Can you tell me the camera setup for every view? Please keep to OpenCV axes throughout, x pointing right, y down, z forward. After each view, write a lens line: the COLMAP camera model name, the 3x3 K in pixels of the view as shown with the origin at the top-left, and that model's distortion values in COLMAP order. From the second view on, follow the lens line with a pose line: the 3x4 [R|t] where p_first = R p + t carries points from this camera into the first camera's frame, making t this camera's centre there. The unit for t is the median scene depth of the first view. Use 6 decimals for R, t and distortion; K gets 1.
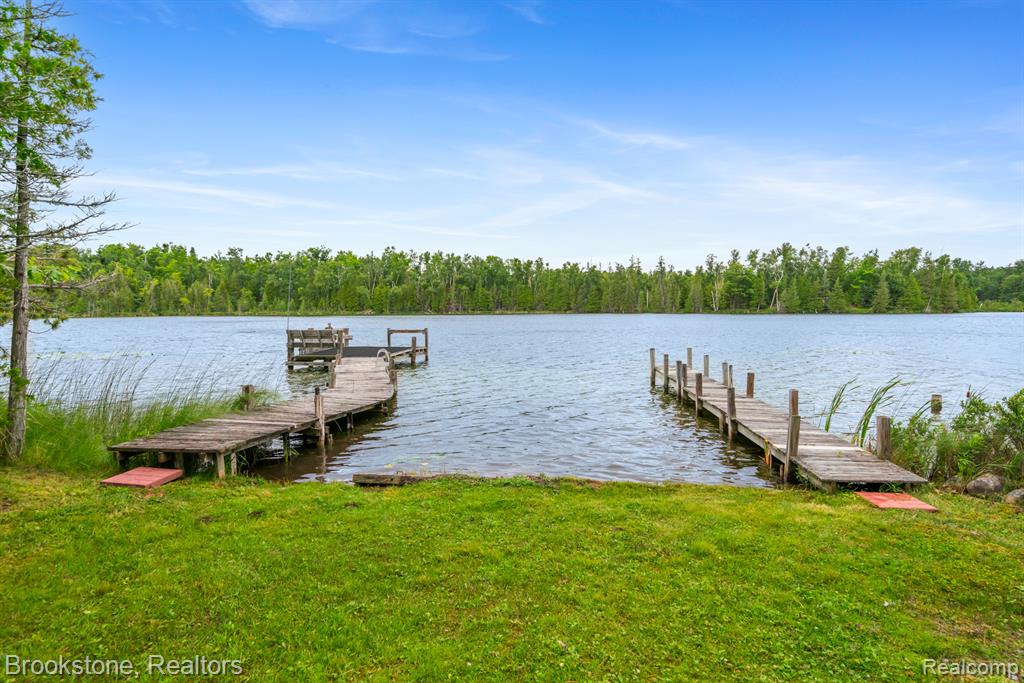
lens RADIAL K [[560.8, 0, 516.1], [0, 560.8, 337.5], [0, 0, 1]] dist [0.003803, 0.000293]
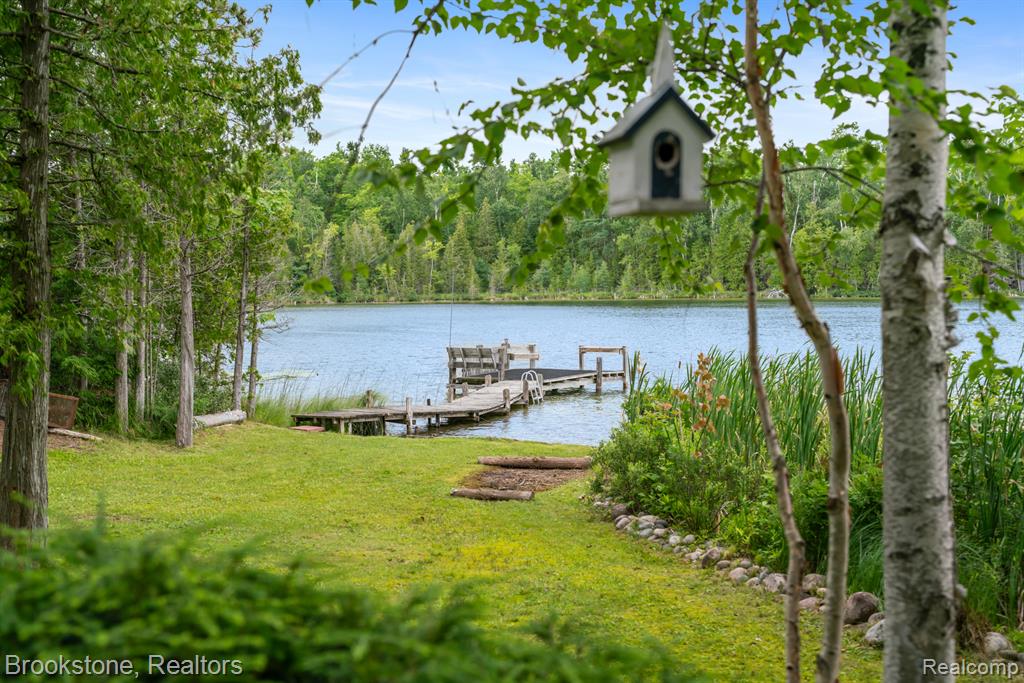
lens RADIAL K [[1649.6, 0, 511.9], [0, 1649.6, 341.3], [0, 0, 1]] dist [0.017022, 0.000000]
pose [[0.894246, 0.011037, -0.447440, 0.103195], [-0.014915, 0.999876, -0.005144, -0.001358], [0.447327, 0.011274, 0.894299, -0.155182]]
